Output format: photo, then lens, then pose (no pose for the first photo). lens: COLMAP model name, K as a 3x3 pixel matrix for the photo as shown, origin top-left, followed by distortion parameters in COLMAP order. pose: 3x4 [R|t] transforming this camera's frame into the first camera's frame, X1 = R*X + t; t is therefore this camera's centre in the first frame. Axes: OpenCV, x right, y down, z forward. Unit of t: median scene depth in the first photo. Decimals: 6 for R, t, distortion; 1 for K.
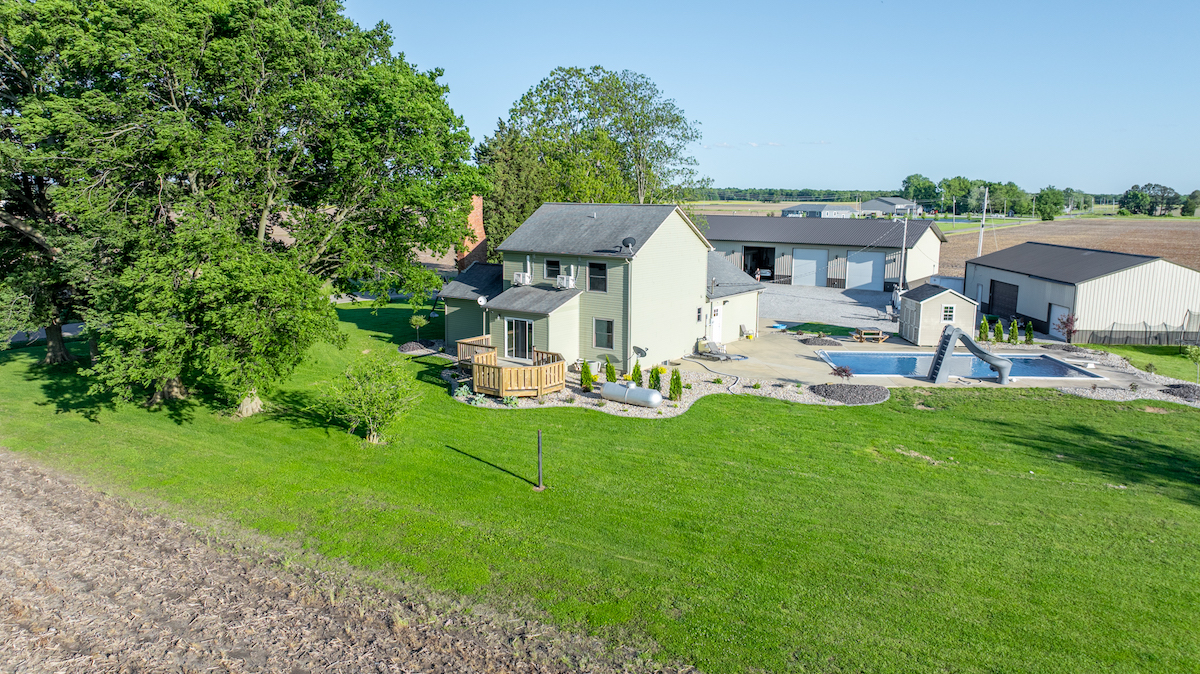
lens RADIAL K [[844.9, 0, 598.1], [0, 844.9, 337.1], [0, 0, 1]] dist [-0.039637, 0.044525]
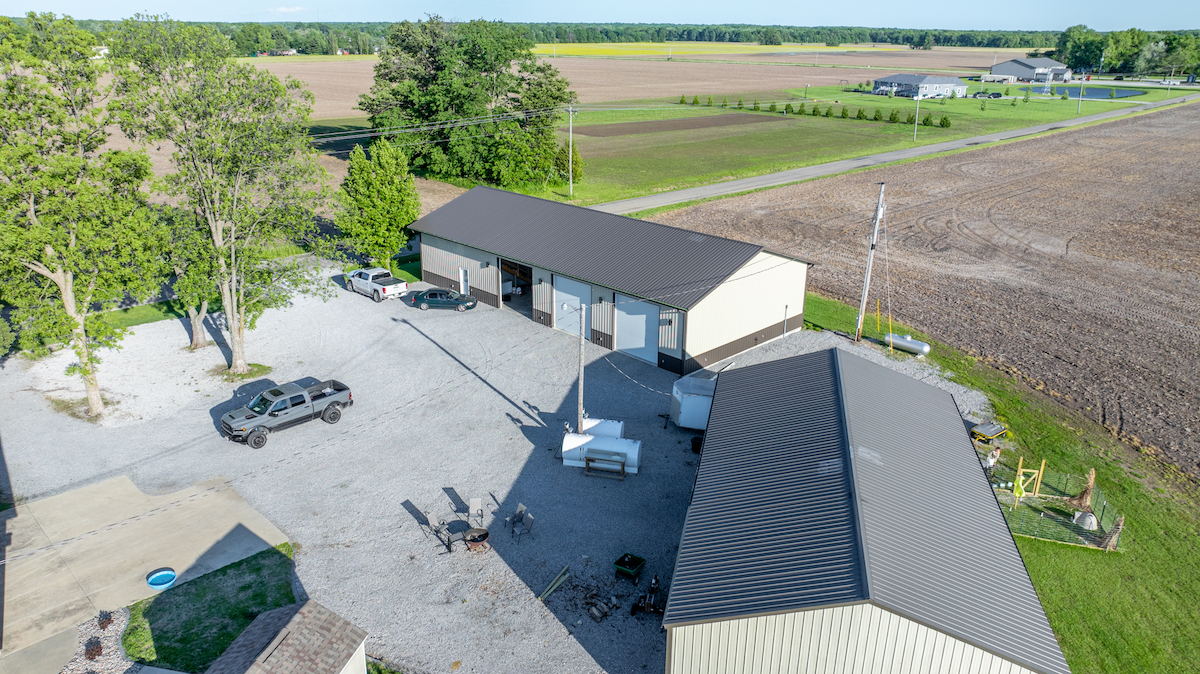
lens RADIAL K [[844.9, 0, 601.6], [0, 844.9, 337.1], [0, 0, 1]] dist [-0.039637, 0.044525]
pose [[0.987614, 0.065348, -0.142648, 0.347311], [-0.038492, 0.982268, 0.183488, -0.170141], [0.152109, -0.175725, 0.972617, 0.345807]]
